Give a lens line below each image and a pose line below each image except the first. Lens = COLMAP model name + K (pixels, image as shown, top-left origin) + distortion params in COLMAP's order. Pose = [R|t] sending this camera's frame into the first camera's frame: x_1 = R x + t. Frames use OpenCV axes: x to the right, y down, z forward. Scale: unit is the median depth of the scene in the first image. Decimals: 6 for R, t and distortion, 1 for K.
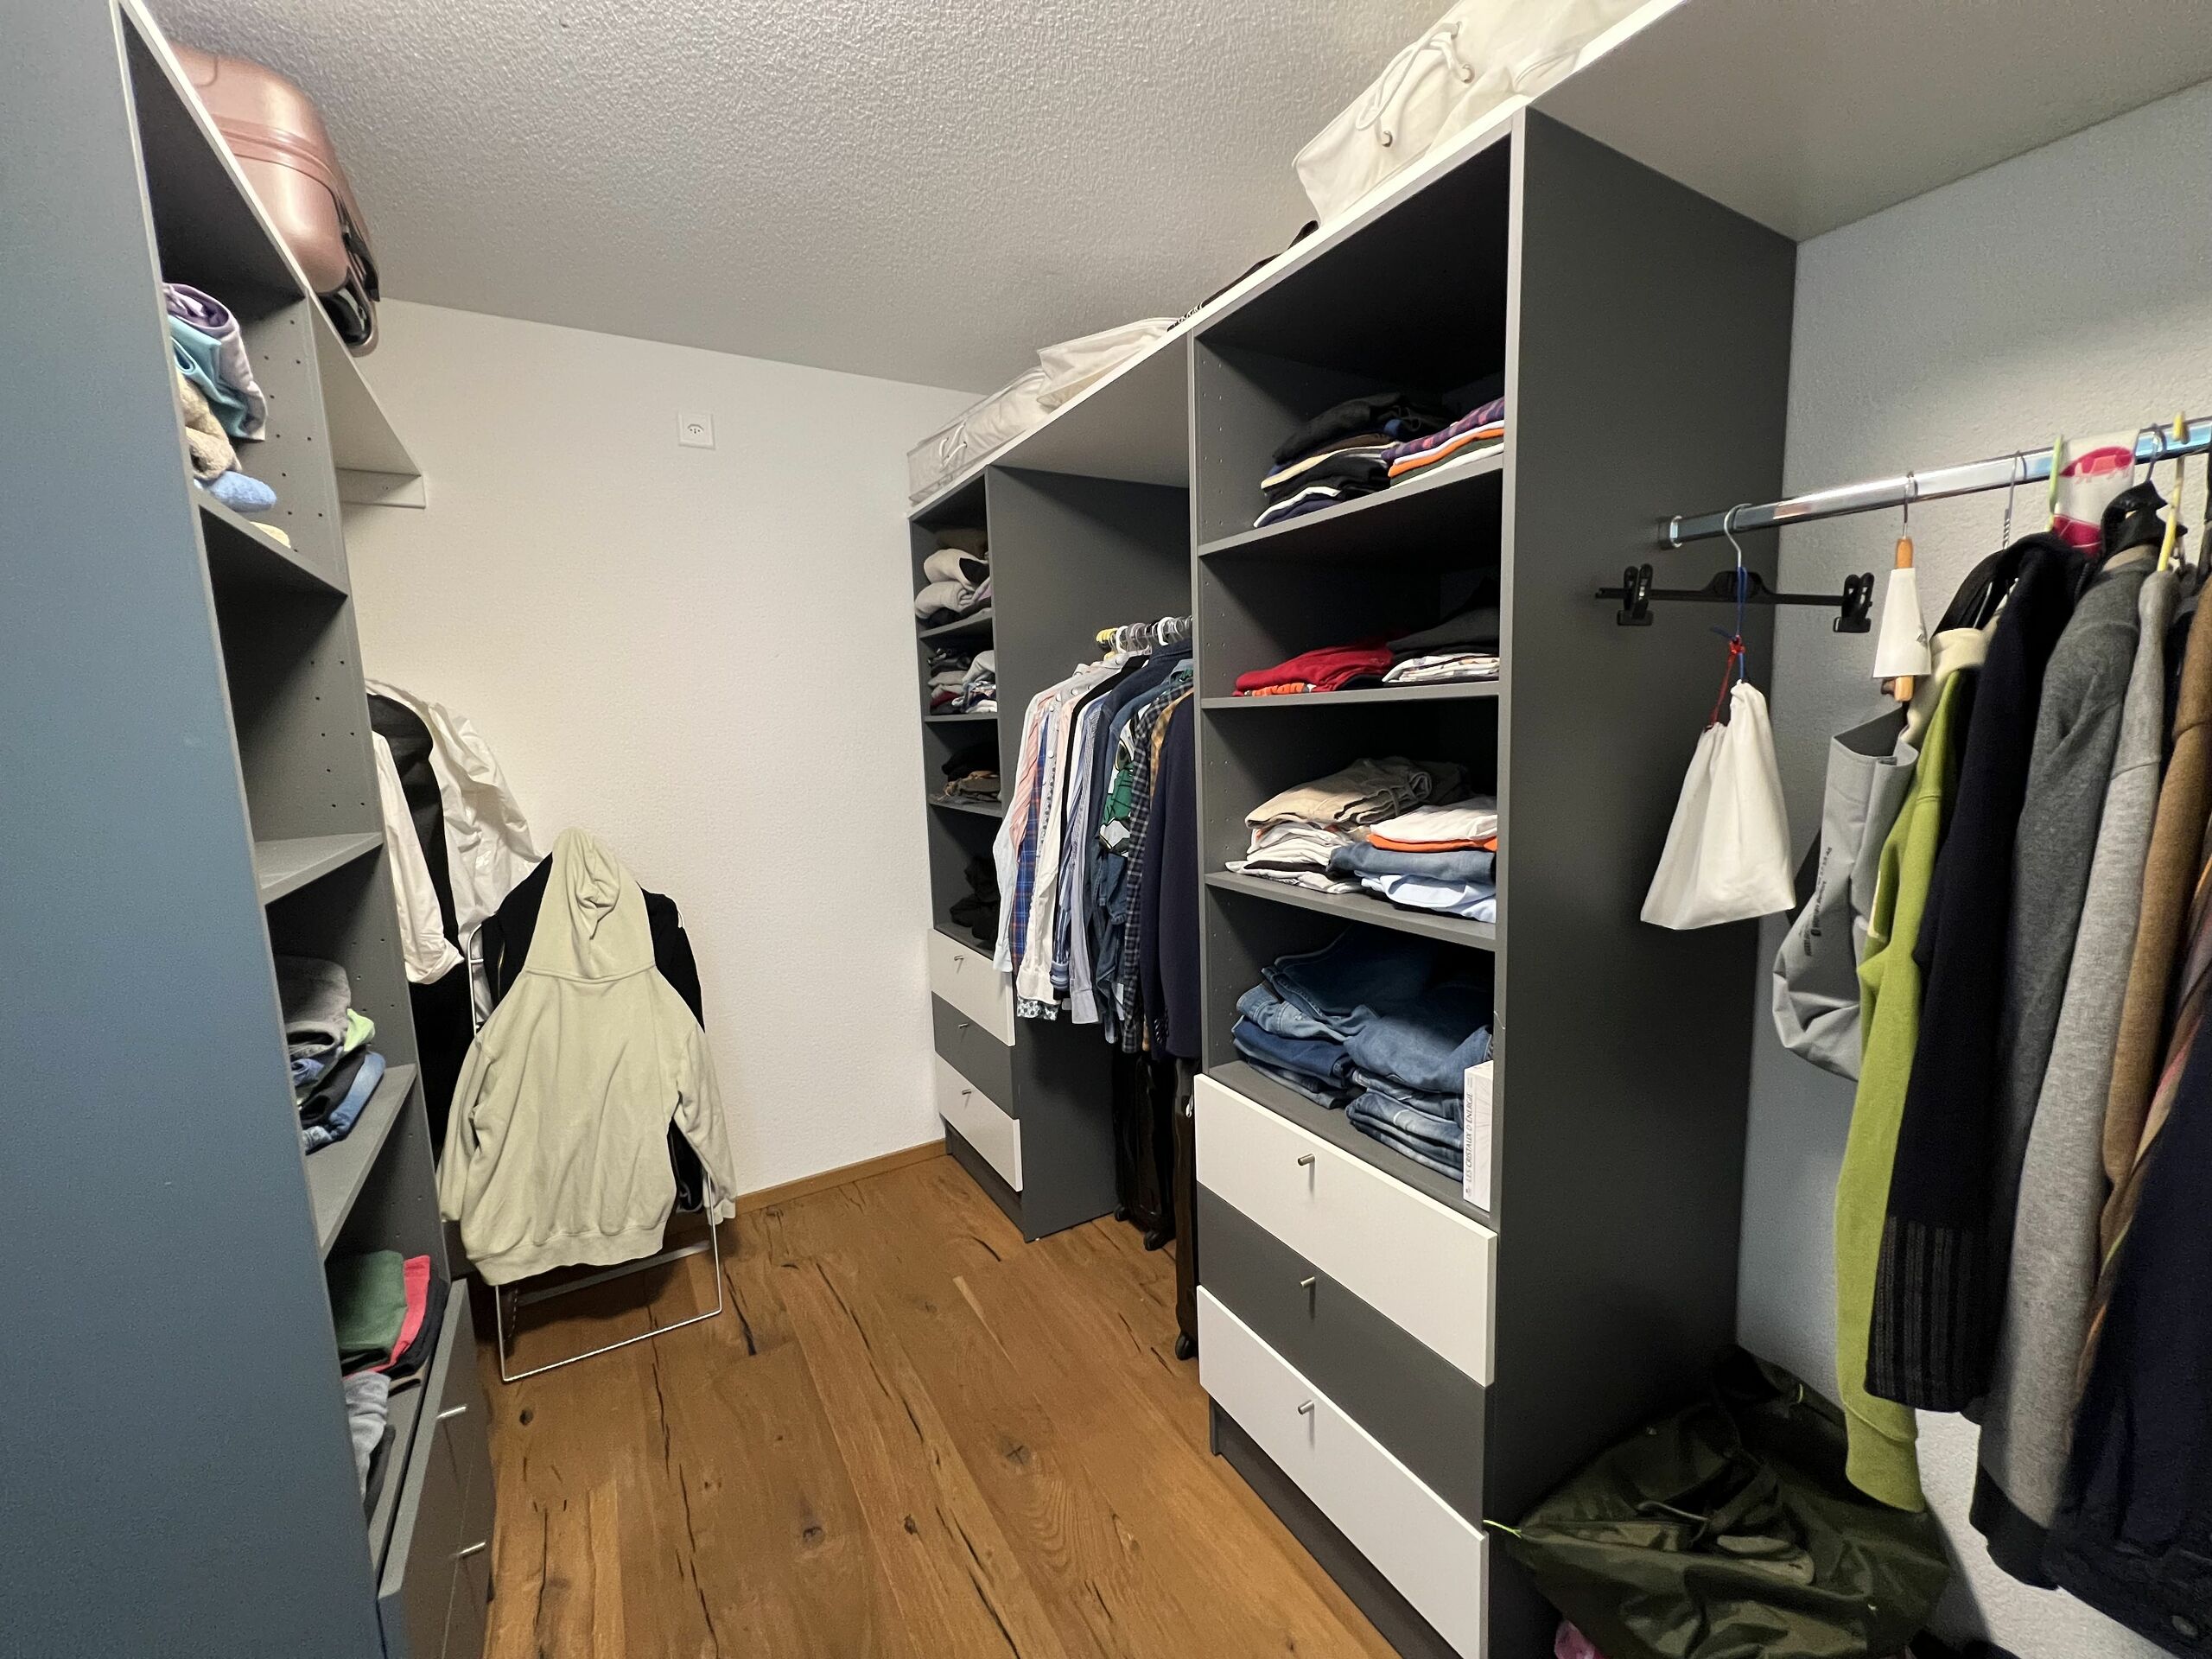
lens RADIAL K [[881.4, 0, 1106.0], [0, 881.4, 829.5], [0, 0, 1]] dist [0.000708, 0.000047]
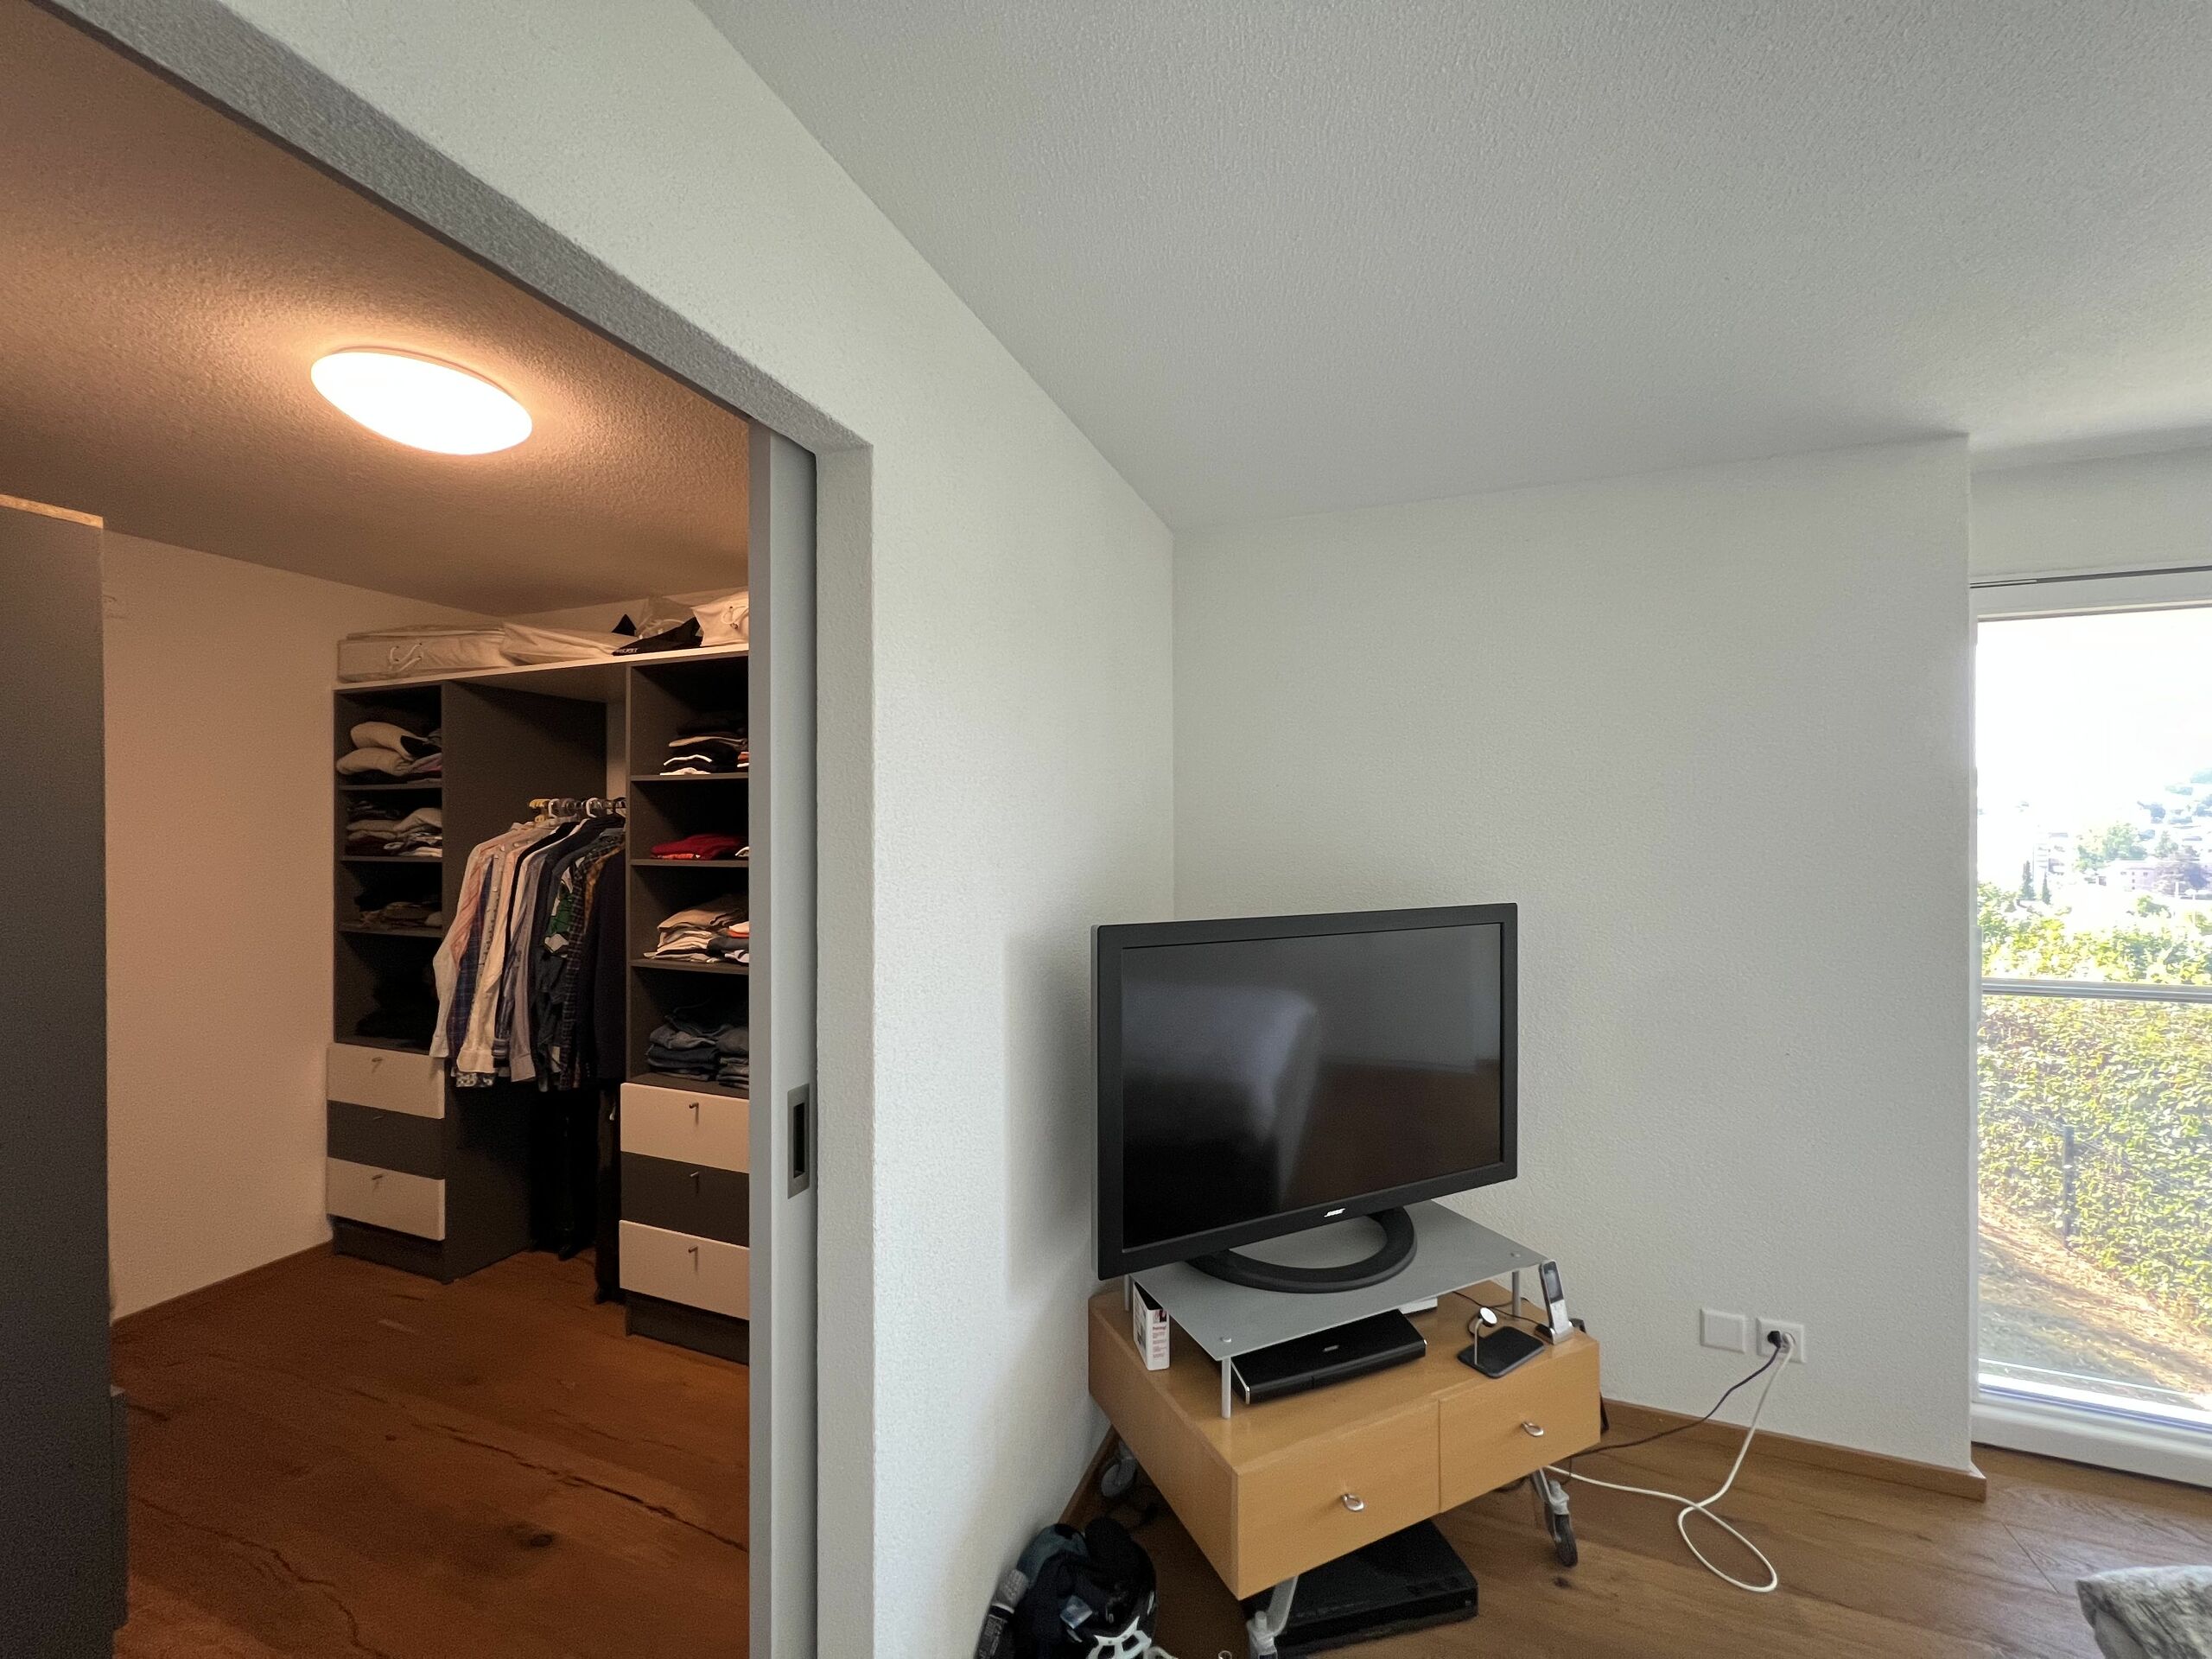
lens RADIAL K [[889.6, 0, 1102.2], [0, 889.6, 826.9], [0, 0, 1]] dist [0.001829, 0.000616]
pose [[0.788933, 0.036238, 0.613410, -0.178377], [0.050374, 0.991085, -0.123338, 0.039897], [-0.612411, 0.128206, 0.780074, -0.718031]]
